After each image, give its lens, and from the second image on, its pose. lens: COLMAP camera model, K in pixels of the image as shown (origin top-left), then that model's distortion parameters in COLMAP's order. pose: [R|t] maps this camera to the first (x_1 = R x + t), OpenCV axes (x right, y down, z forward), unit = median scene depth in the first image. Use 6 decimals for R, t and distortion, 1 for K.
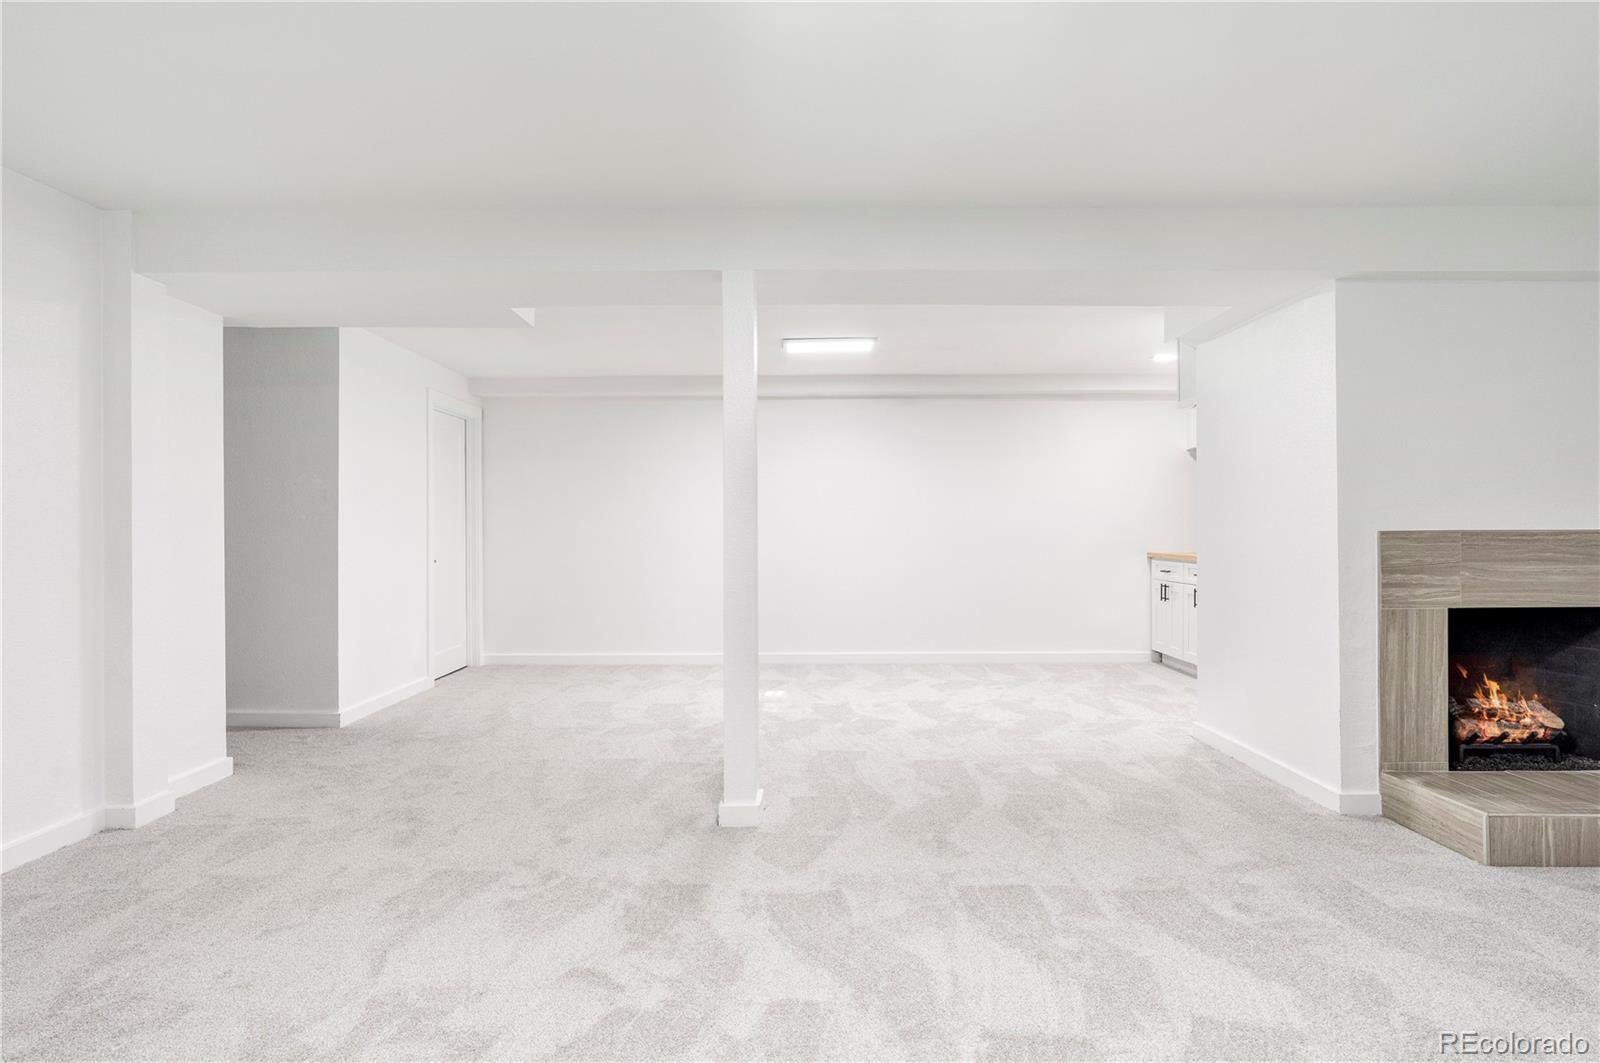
lens RADIAL K [[914.7, 0, 800.0], [0, 914.7, 531.5], [0, 0, 1]] dist [-0.000130, -0.000345]
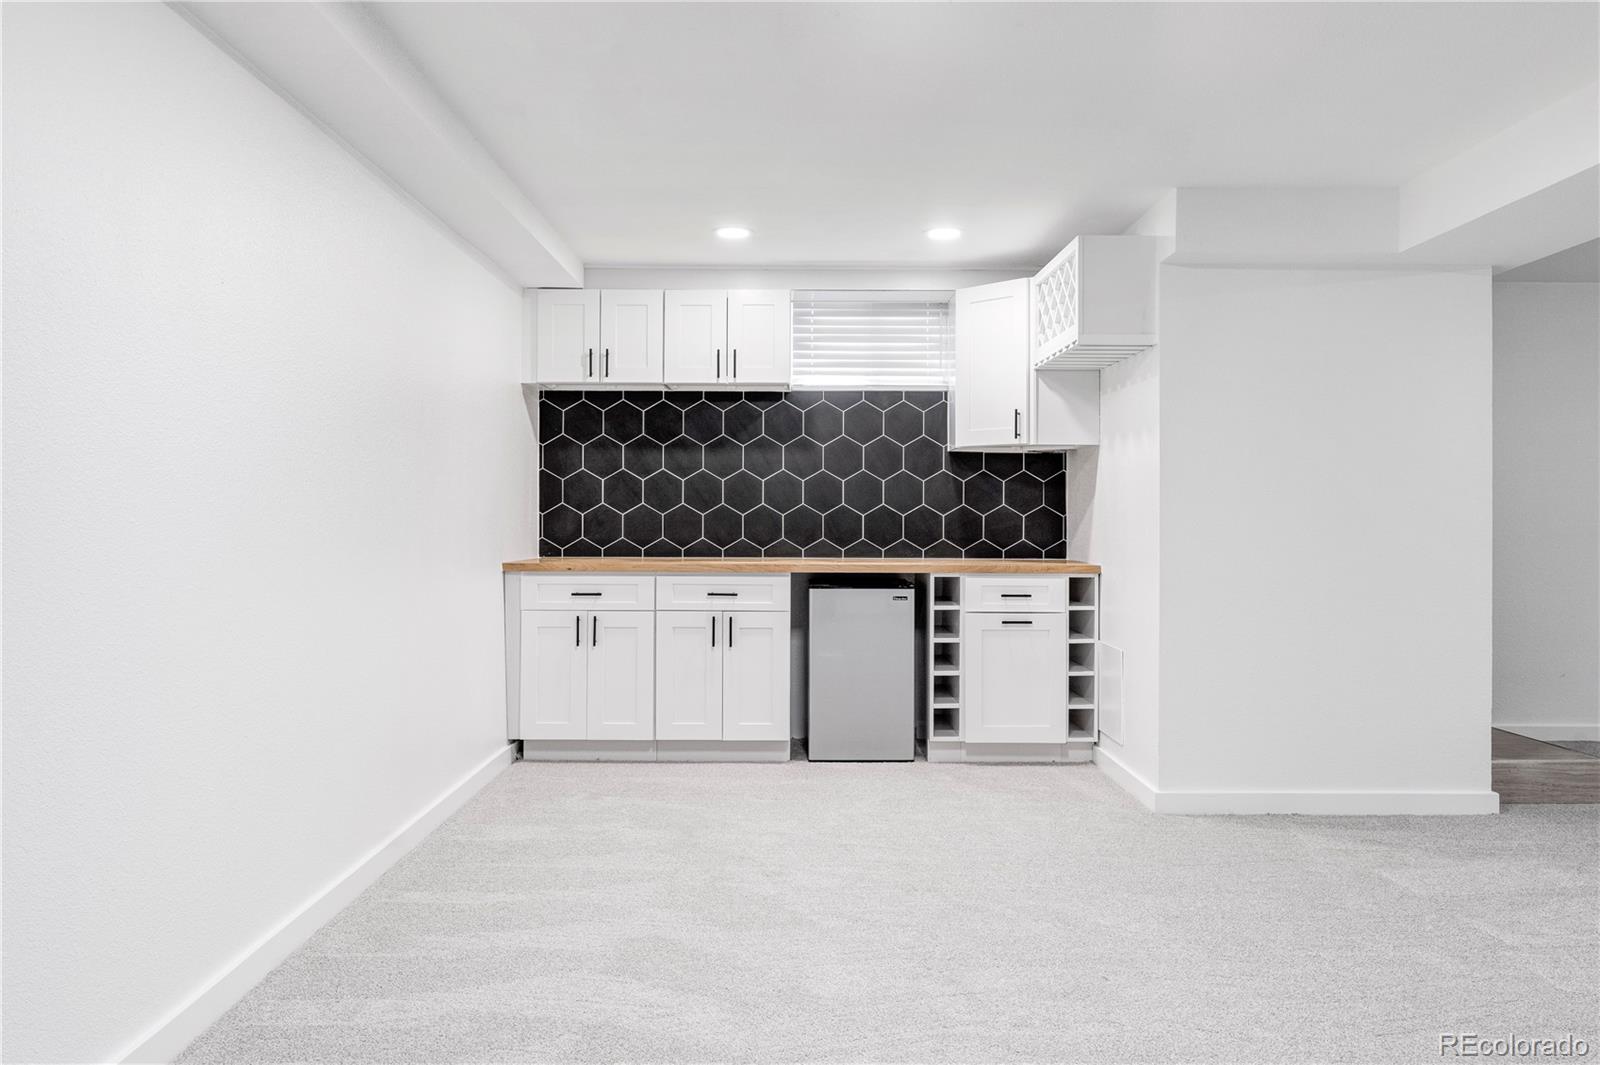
lens RADIAL K [[1092.7, 0, 800.9], [0, 1092.7, 524.8], [0, 0, 1]] dist [0.000427, 0.000403]
pose [[-0.010051, -0.003842, 0.999942, -0.561298], [0.002066, 0.999990, 0.003863, -0.003254], [-0.999947, 0.002105, -0.010043, 1.760533]]
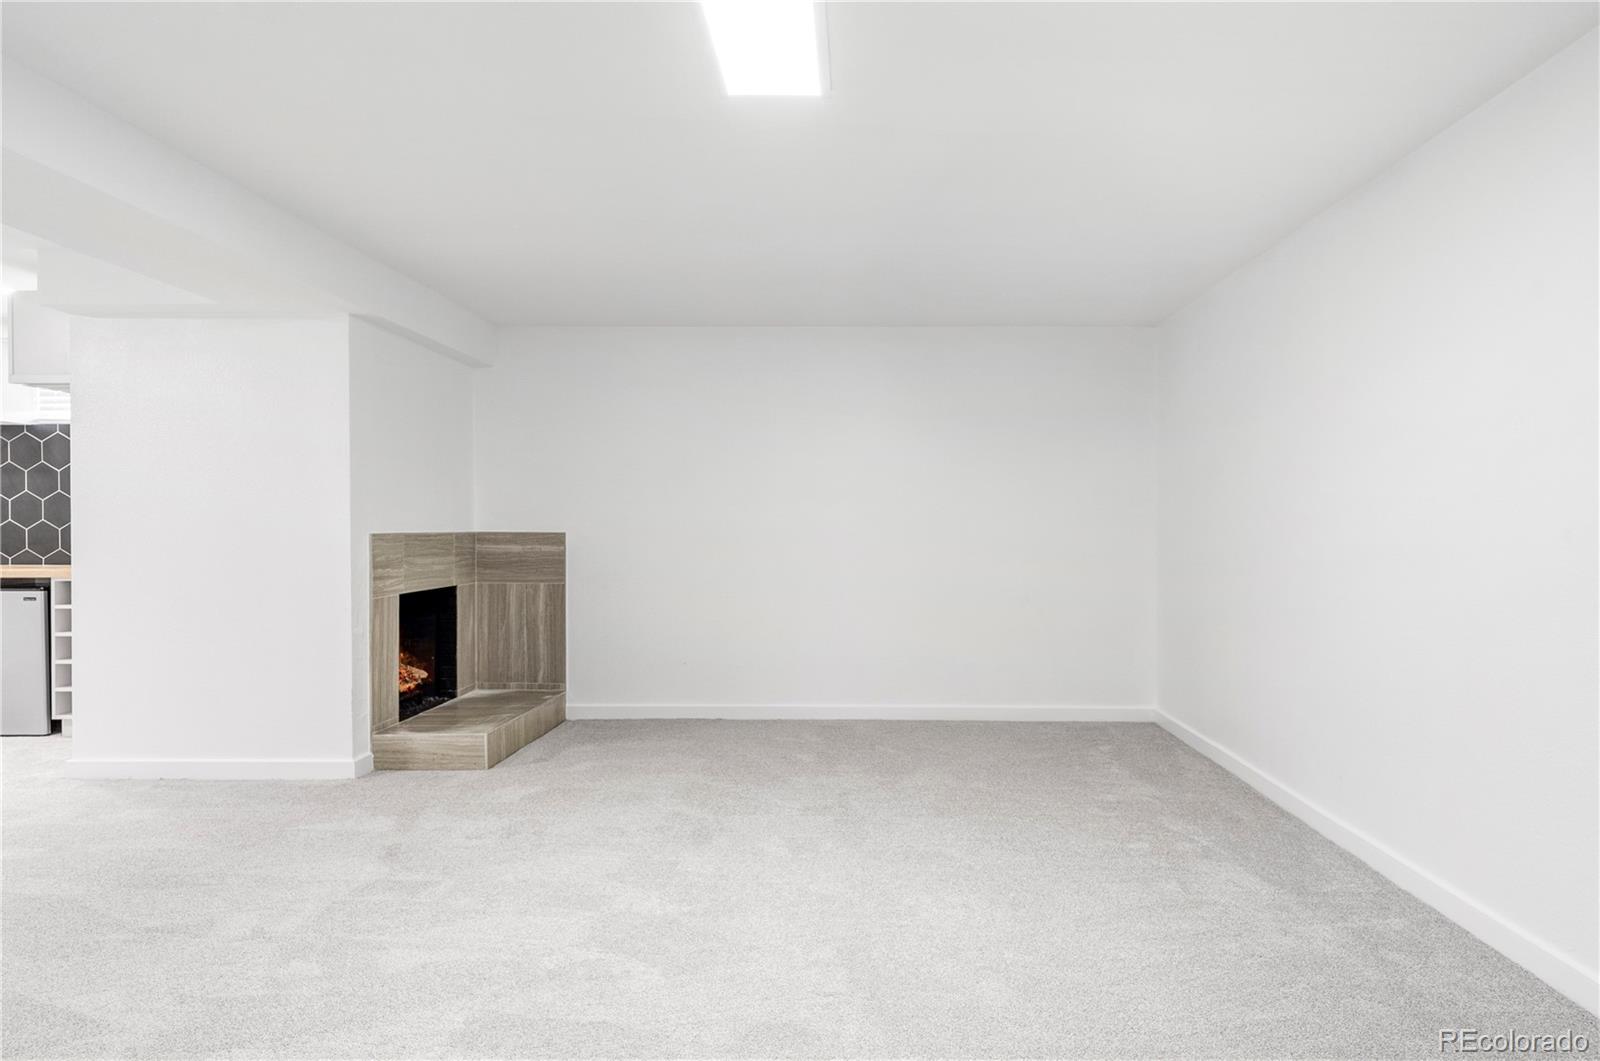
lens RADIAL K [[952.9, 0, 859.4], [0, 952.9, 537.6], [0, 0, 1]] dist [-0.003722, -0.000333]
pose [[-0.005515, -0.005954, 0.999967, -0.616790], [0.004877, 0.999970, 0.005981, 0.000433], [-0.999973, 0.004910, -0.005486, 0.369229]]
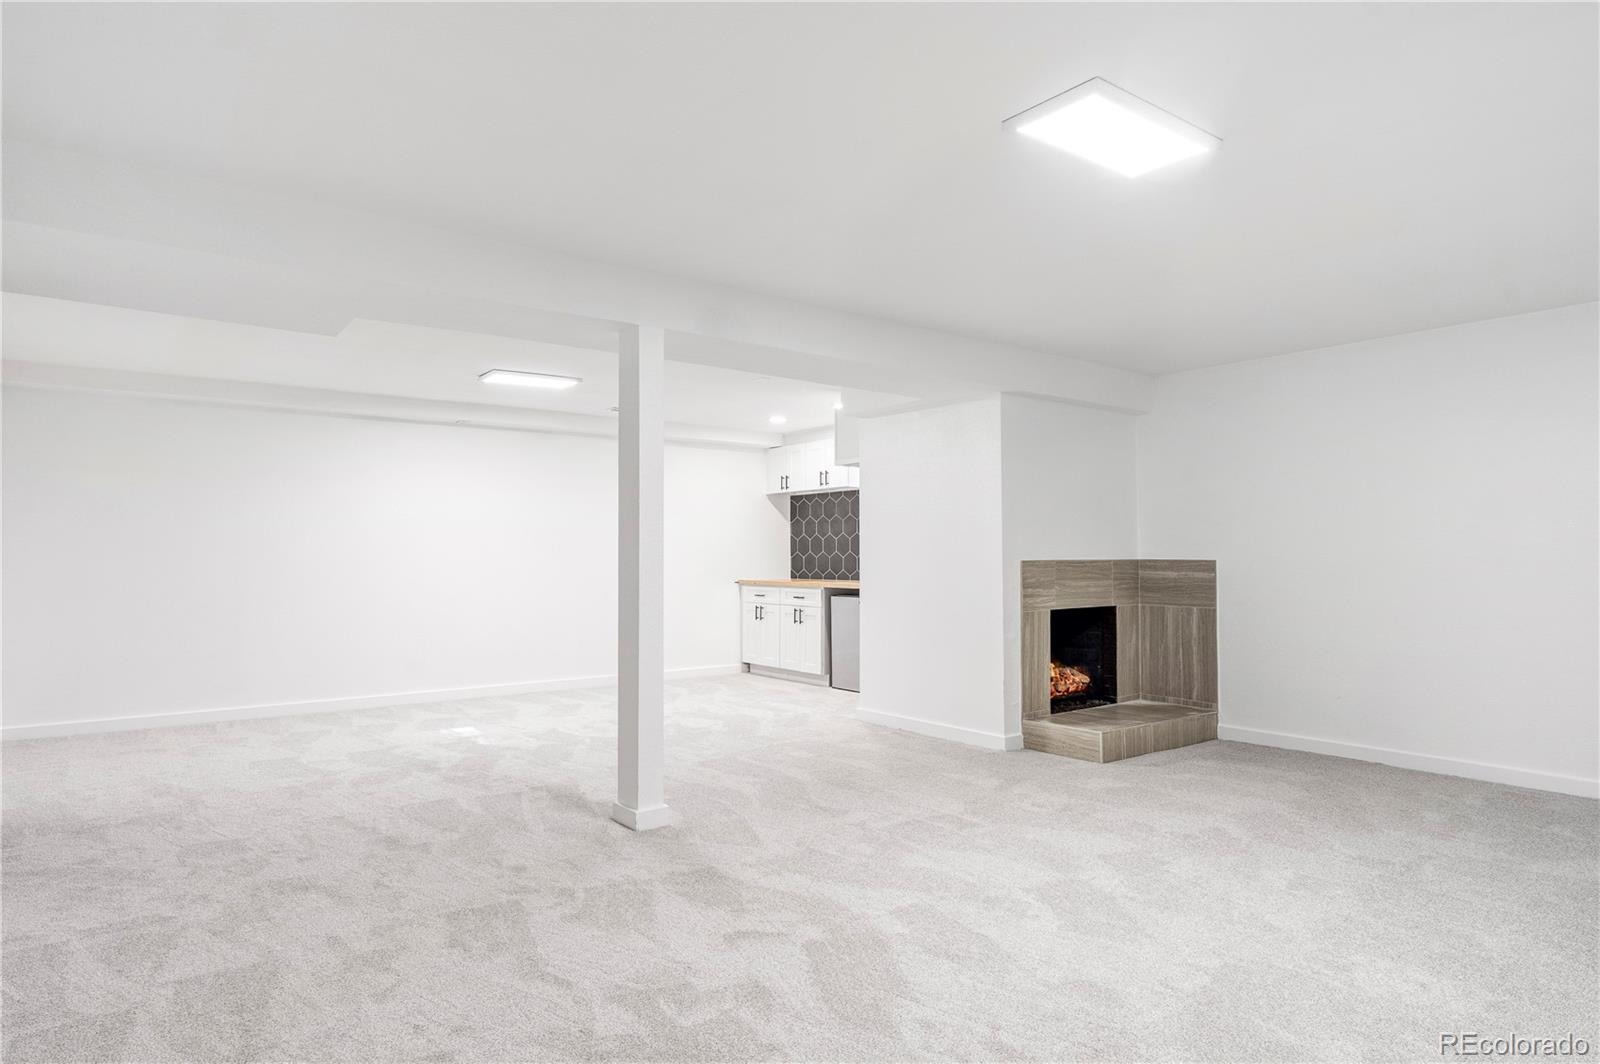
lens RADIAL K [[933.8, 0, 794.9], [0, 933.8, 543.9], [0, 0, 1]] dist [-0.000722, 0.000992]
pose [[0.795398, 0.010503, 0.605997, -0.609474], [0.002218, 0.999793, -0.020239, 0.002295], [-0.606084, 0.017442, 0.795210, -0.007171]]
